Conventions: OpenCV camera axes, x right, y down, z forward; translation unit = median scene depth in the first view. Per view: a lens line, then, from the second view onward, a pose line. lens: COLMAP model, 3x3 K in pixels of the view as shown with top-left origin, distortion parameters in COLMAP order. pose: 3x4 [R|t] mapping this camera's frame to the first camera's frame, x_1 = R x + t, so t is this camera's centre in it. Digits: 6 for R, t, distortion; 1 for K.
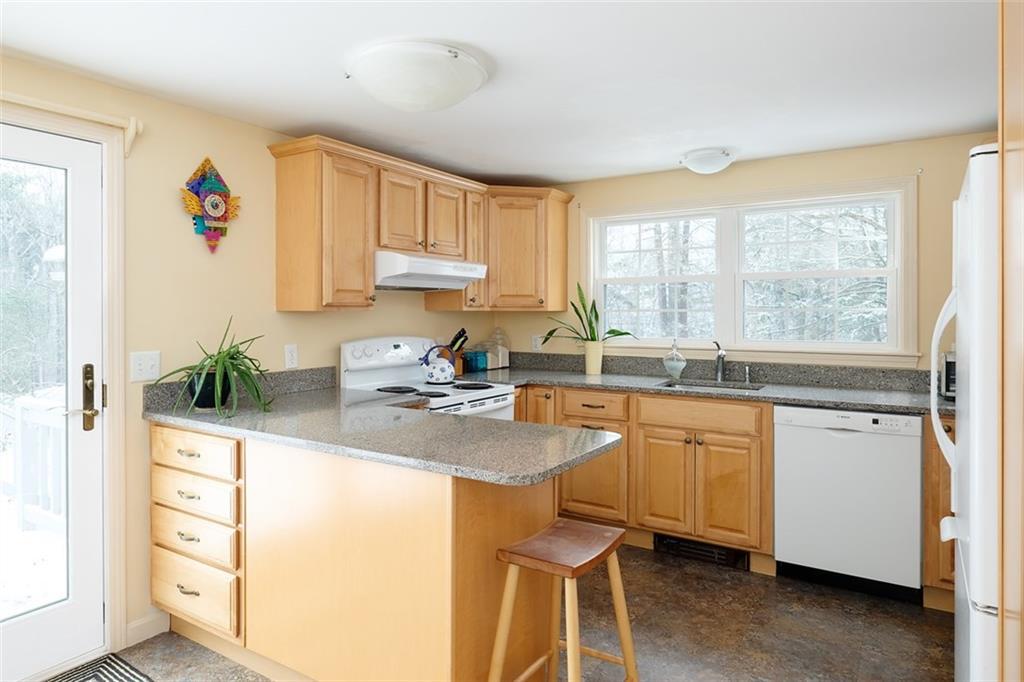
lens RADIAL K [[624.4, 0, 525.1], [0, 624.4, 314.4], [0, 0, 1]] dist [-0.001268, -0.000434]
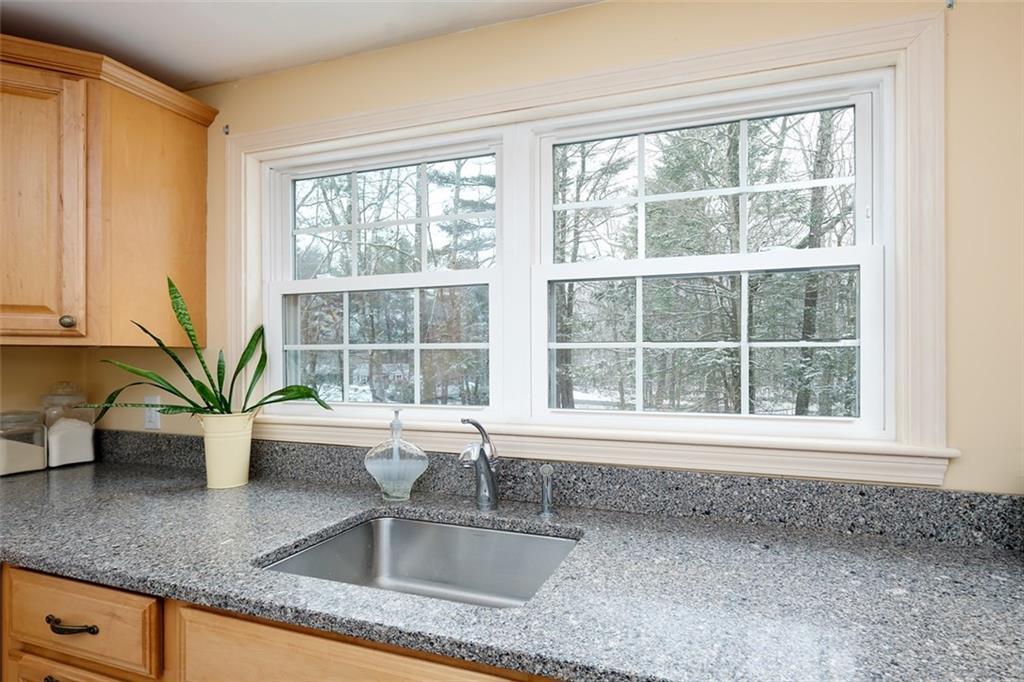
lens RADIAL K [[455.6, 0, 512.2], [0, 455.6, 357.7], [0, 0, 1]] dist [0.001506, 0.000098]
pose [[0.995250, 0.002182, 0.097325, 0.299489], [-0.001693, 0.999986, -0.005104, 0.004216], [-0.097334, 0.004915, 0.995240, 0.688222]]
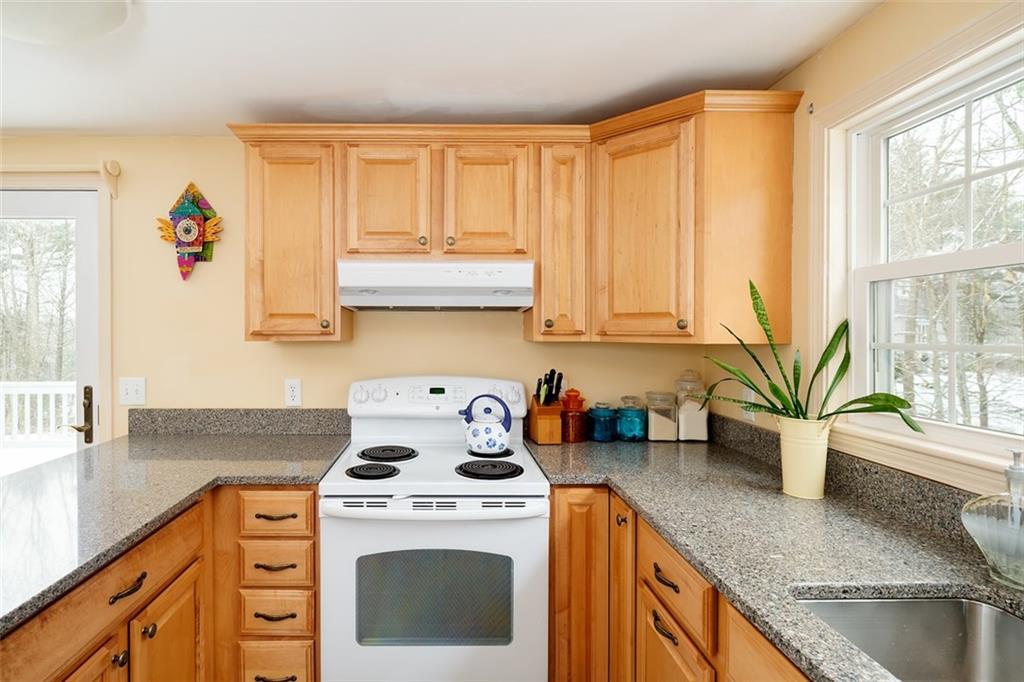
lens RADIAL K [[543.7, 0, 542.0], [0, 543.7, 336.8], [0, 0, 1]] dist [-0.000968, -0.001206]
pose [[0.533677, 0.011393, -0.845611, 0.344738], [-0.007052, 0.999934, 0.009022, -0.014569], [0.845659, 0.001148, 0.533723, 0.691589]]
